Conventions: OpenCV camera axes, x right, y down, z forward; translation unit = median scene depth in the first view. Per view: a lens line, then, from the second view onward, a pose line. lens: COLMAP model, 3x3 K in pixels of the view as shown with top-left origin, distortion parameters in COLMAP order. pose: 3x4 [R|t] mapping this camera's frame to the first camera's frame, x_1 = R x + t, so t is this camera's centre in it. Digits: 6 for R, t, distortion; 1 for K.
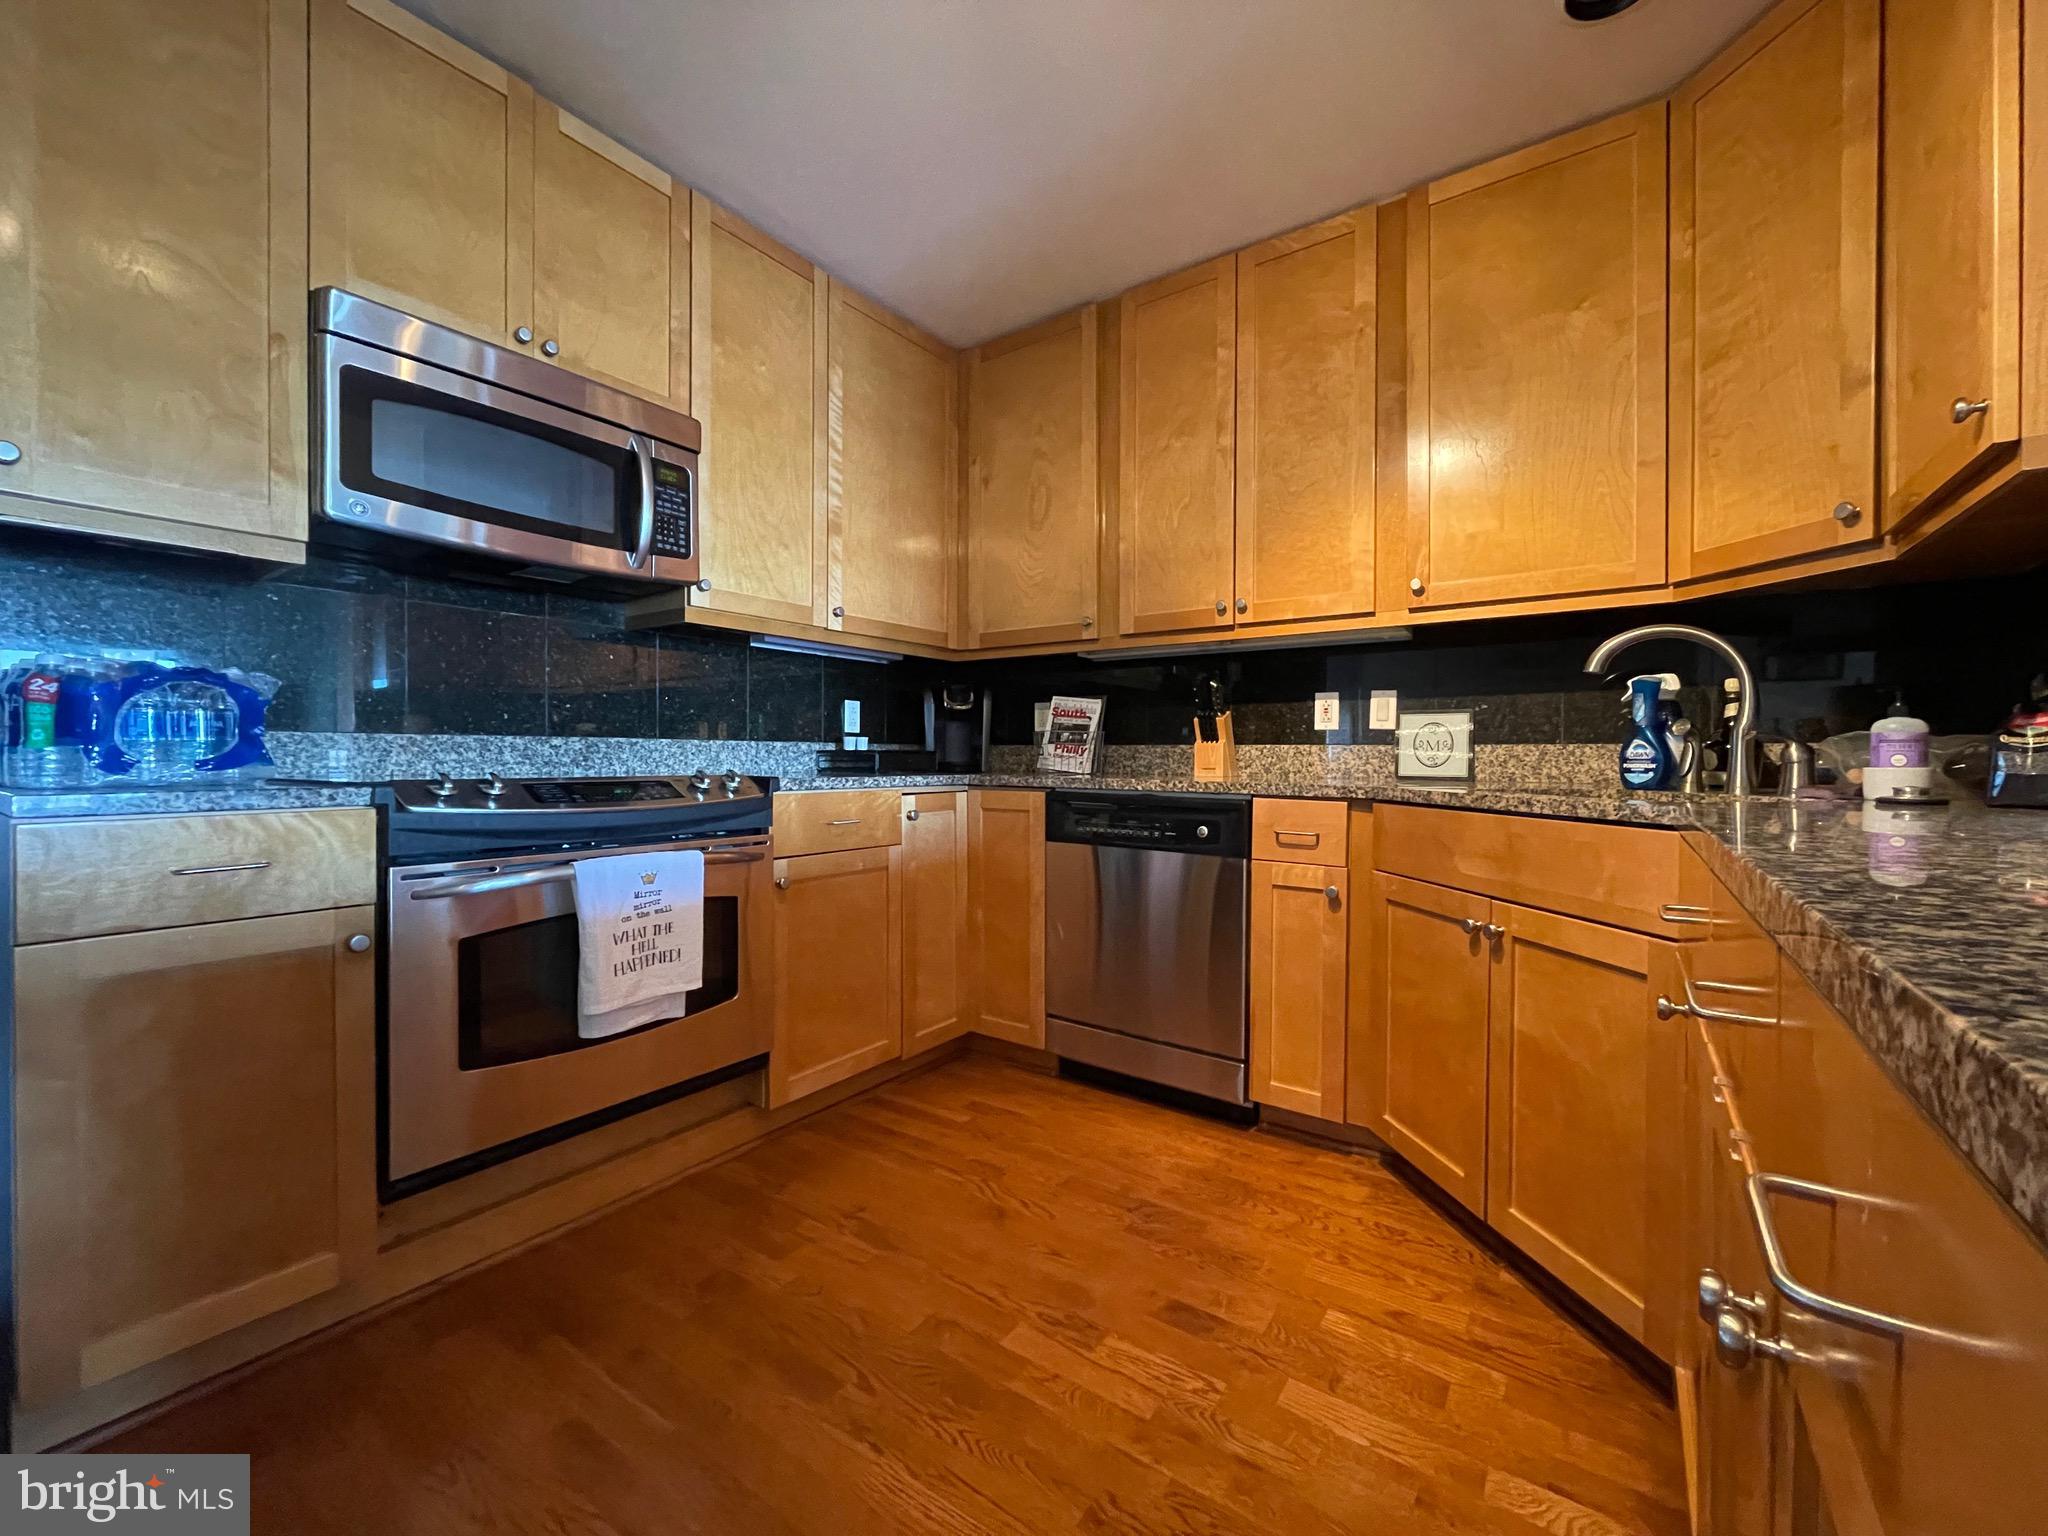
lens RADIAL K [[826.4, 0, 1027.5], [0, 826.4, 769.5], [0, 0, 1]] dist [-0.005262, -0.000466]
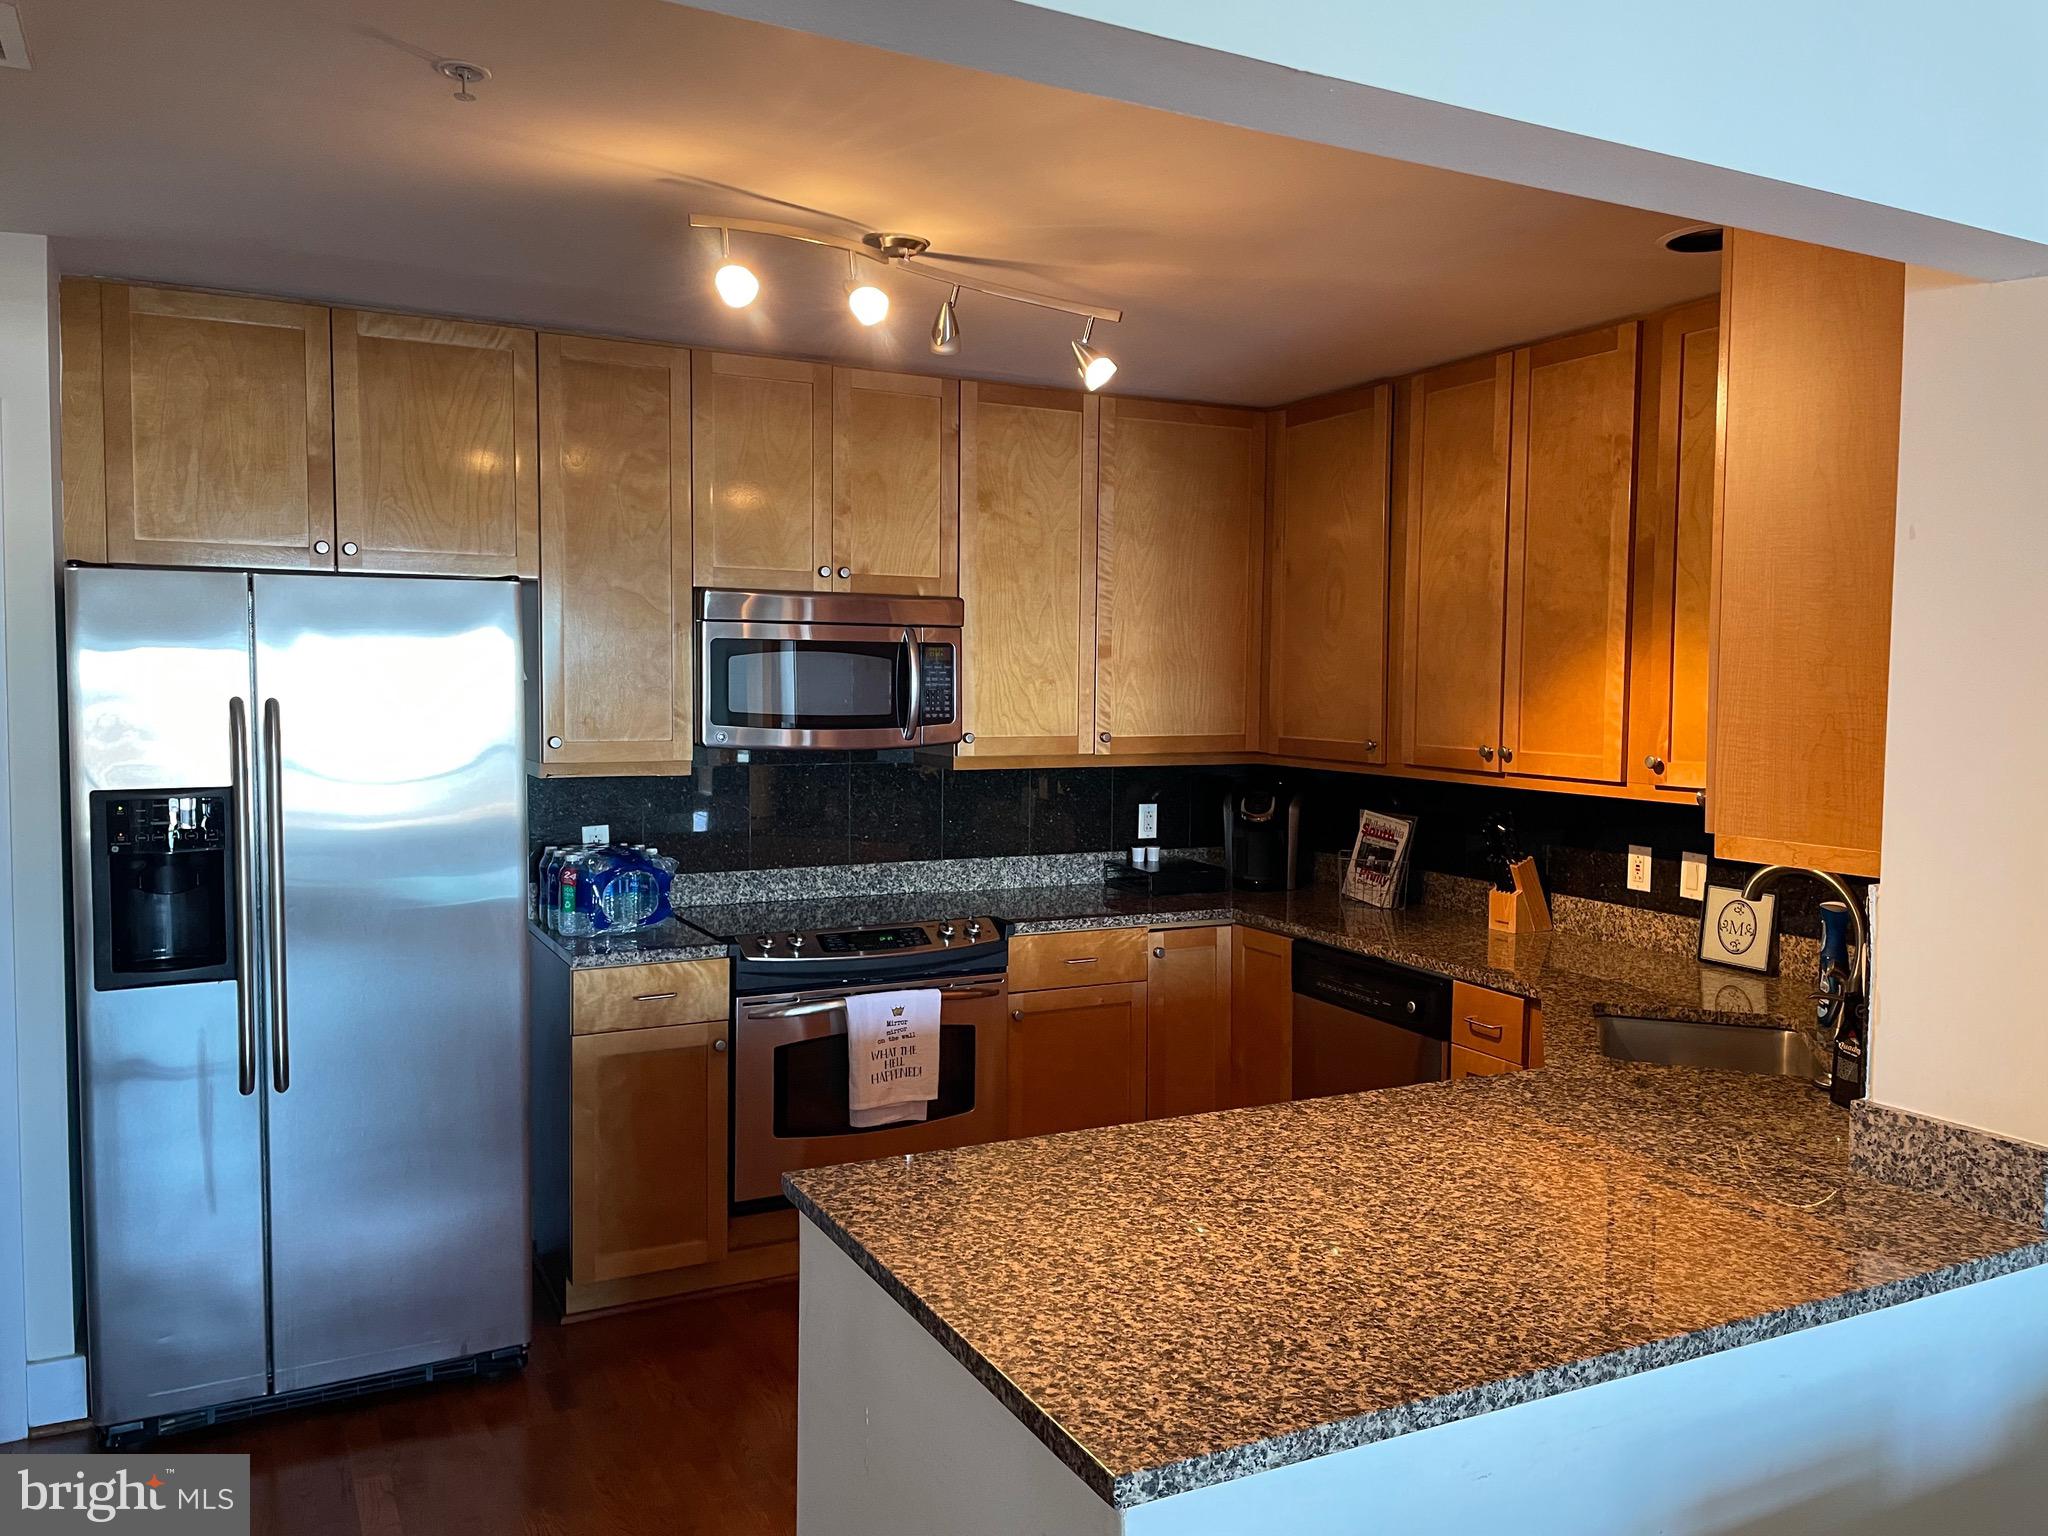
lens RADIAL K [[1542.8, 0, 1026.9], [0, 1542.8, 766.5], [0, 0, 1]] dist [0.057069, -0.007817]
pose [[0.886178, 0.033843, -0.462108, 0.635267], [-0.013149, 0.998764, 0.047930, -0.284147], [0.463159, -0.036398, 0.885527, -0.799474]]
